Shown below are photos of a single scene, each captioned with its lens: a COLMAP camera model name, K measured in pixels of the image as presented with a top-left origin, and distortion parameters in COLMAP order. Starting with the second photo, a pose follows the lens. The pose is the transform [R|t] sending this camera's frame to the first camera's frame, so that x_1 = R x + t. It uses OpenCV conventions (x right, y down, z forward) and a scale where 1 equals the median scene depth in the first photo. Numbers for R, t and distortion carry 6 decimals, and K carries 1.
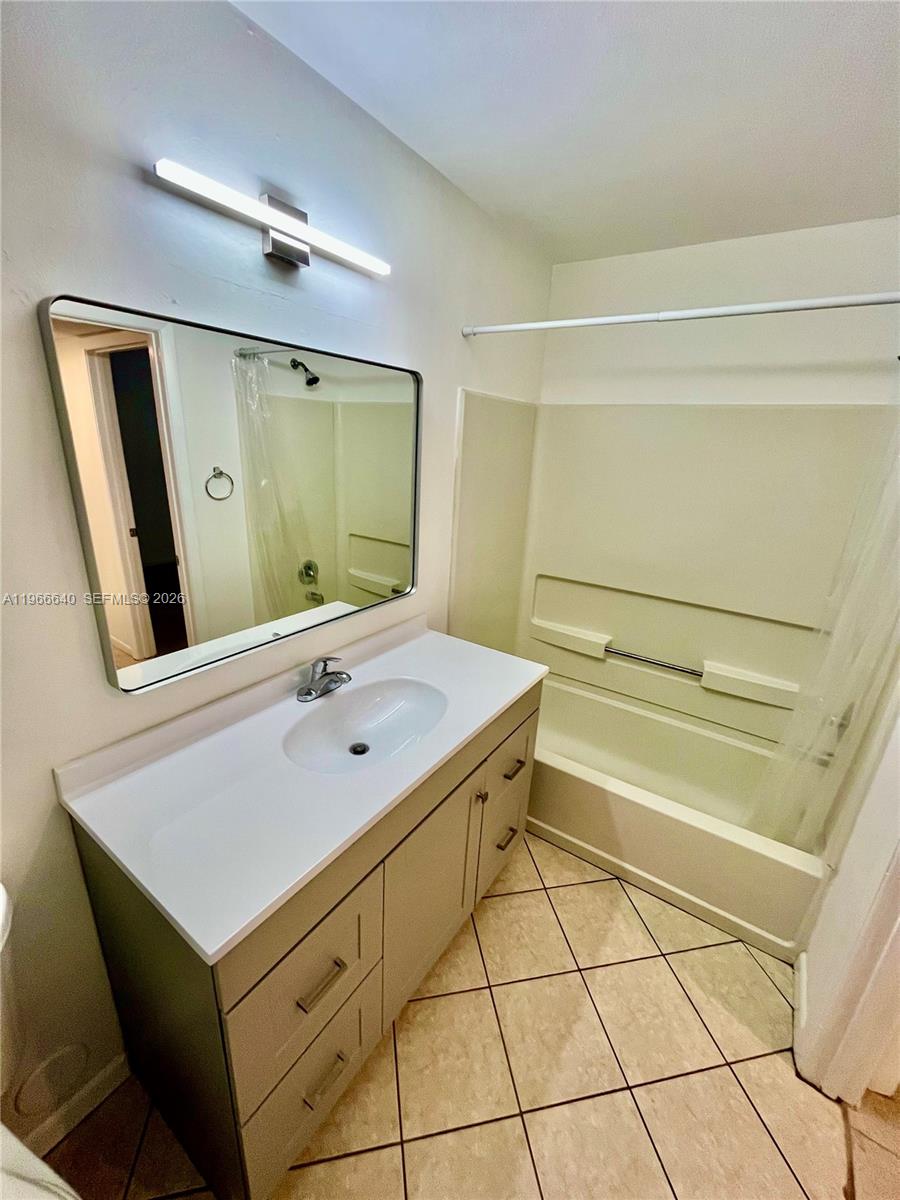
lens RADIAL K [[485.4, 0, 448.5], [0, 485.4, 599.6], [0, 0, 1]] dist [-0.001387, -0.000296]
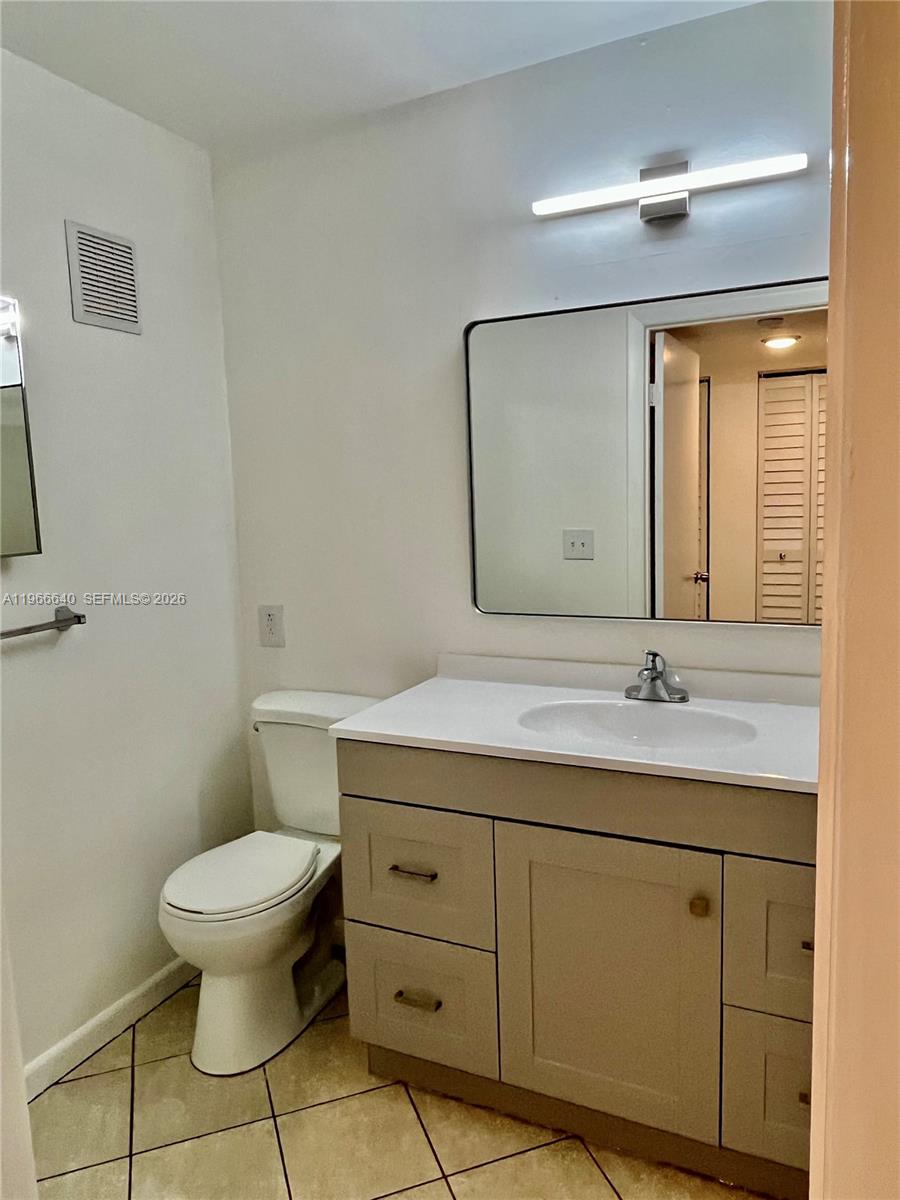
lens RADIAL K [[832.4, 0, 448.6], [0, 832.4, 599.3], [0, 0, 1]] dist [-0.008640, -0.003212]
pose [[0.149004, 0.079011, -0.985675, 1.310779], [-0.274255, 0.960999, 0.035574, 0.097444], [0.950043, 0.265026, 0.164861, 0.519346]]
